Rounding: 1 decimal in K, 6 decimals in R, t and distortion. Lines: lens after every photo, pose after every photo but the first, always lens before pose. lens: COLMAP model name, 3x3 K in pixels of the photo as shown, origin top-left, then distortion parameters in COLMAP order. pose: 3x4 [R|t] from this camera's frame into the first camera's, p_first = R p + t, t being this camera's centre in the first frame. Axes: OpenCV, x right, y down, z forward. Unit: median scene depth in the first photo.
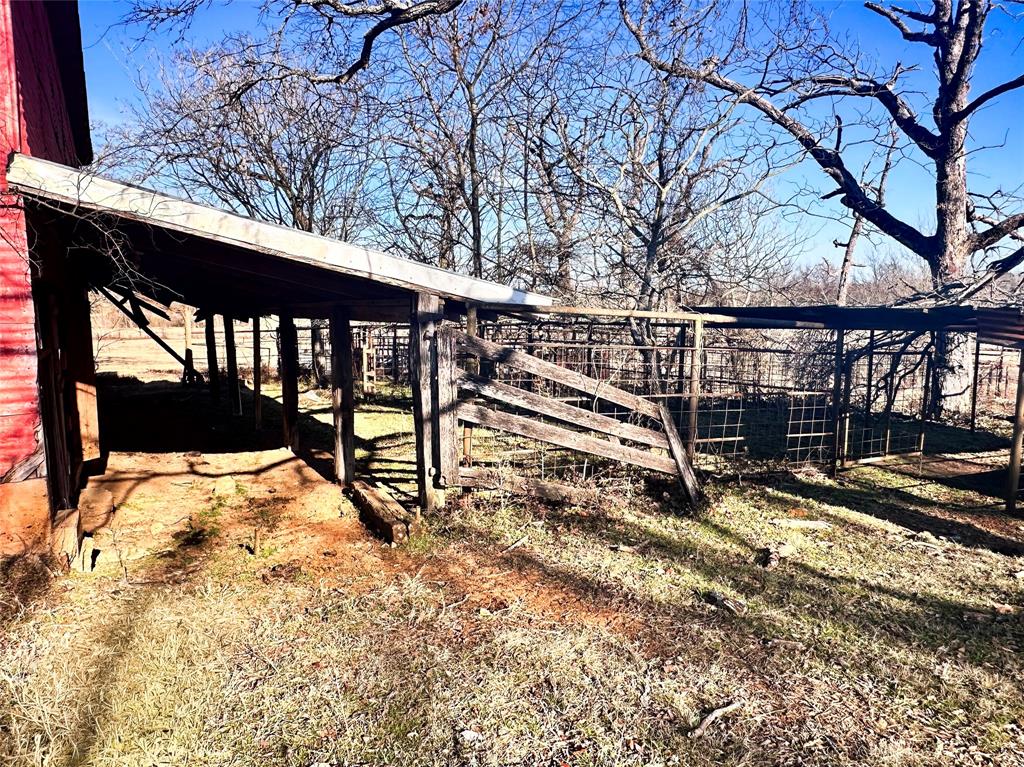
lens RADIAL K [[683.3, 0, 507.2], [0, 683.3, 385.1], [0, 0, 1]] dist [-0.018154, 0.002699]
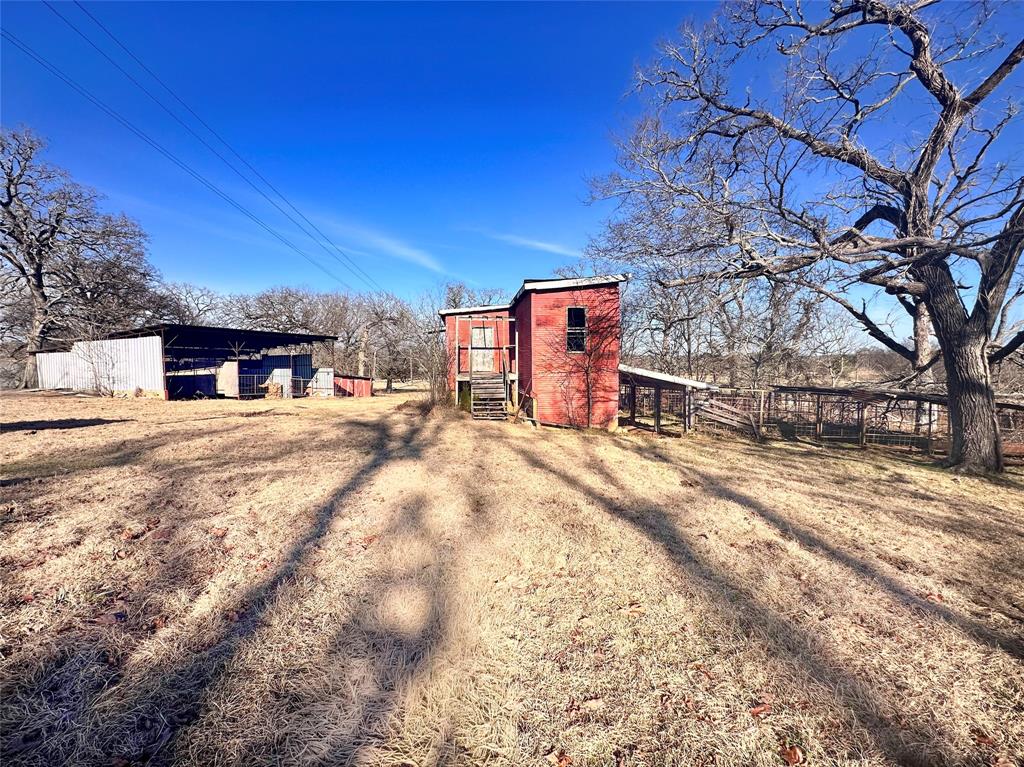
lens RADIAL K [[439.2, 0, 508.6], [0, 439.2, 385.4], [0, 0, 1]] dist [-0.000381, -0.000822]
pose [[0.920811, 0.012732, -0.389801, -0.029457], [-0.040686, 0.997149, -0.063542, 0.037868], [0.387880, 0.074369, 0.918705, -0.839174]]
